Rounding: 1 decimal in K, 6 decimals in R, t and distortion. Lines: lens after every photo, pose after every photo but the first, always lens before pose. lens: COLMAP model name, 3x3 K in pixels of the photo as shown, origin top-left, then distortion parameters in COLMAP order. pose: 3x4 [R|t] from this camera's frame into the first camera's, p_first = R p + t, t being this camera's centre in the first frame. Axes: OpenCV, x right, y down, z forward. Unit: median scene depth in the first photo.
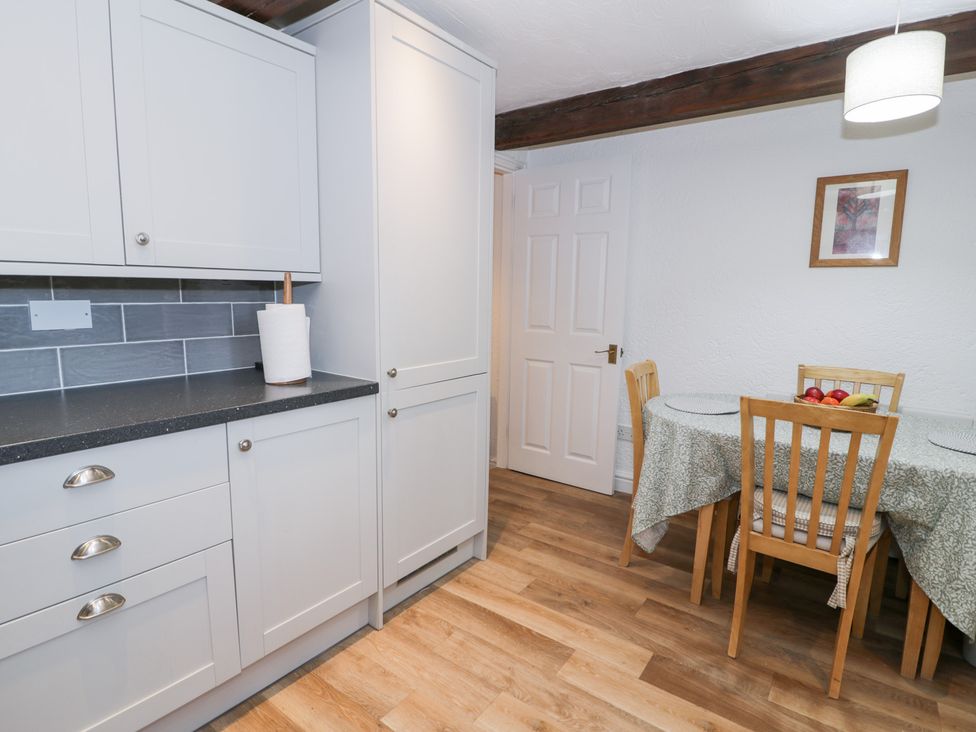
lens RADIAL K [[515.0, 0, 482.8], [0, 515.0, 365.7], [0, 0, 1]] dist [0.000920, -0.014214]
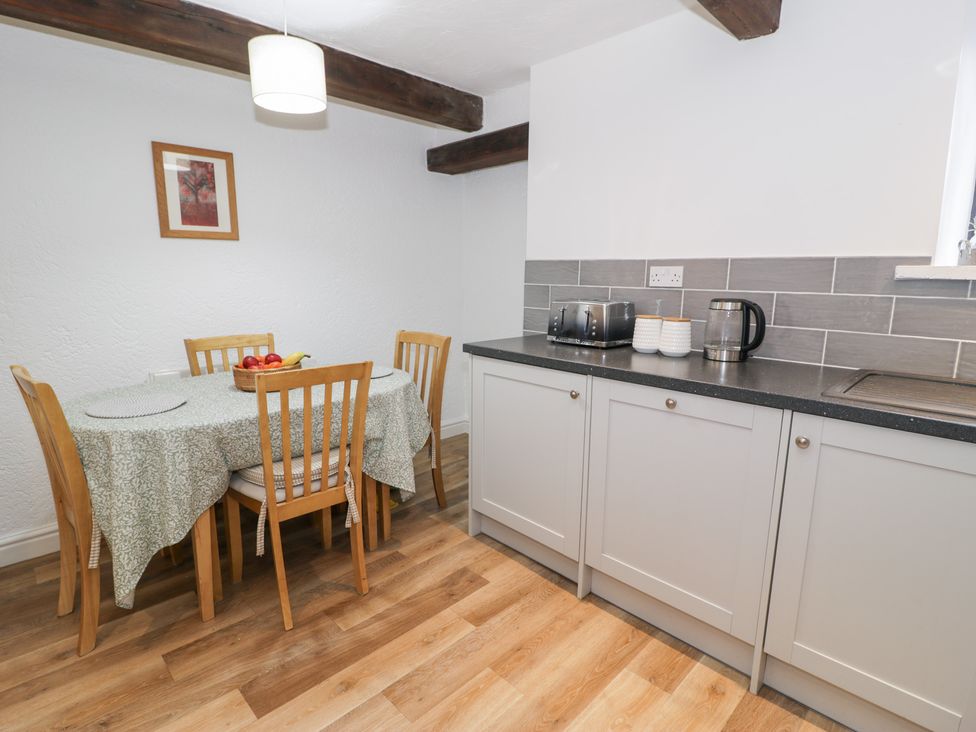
lens RADIAL K [[515.0, 0, 482.8], [0, 515.0, 365.7], [0, 0, 1]] dist [0.000920, -0.014214]
pose [[0.145905, -0.194800, 0.969930, -0.313721], [0.136491, 0.975010, 0.175288, -0.059241], [-0.979838, 0.106811, 0.168848, 0.369091]]
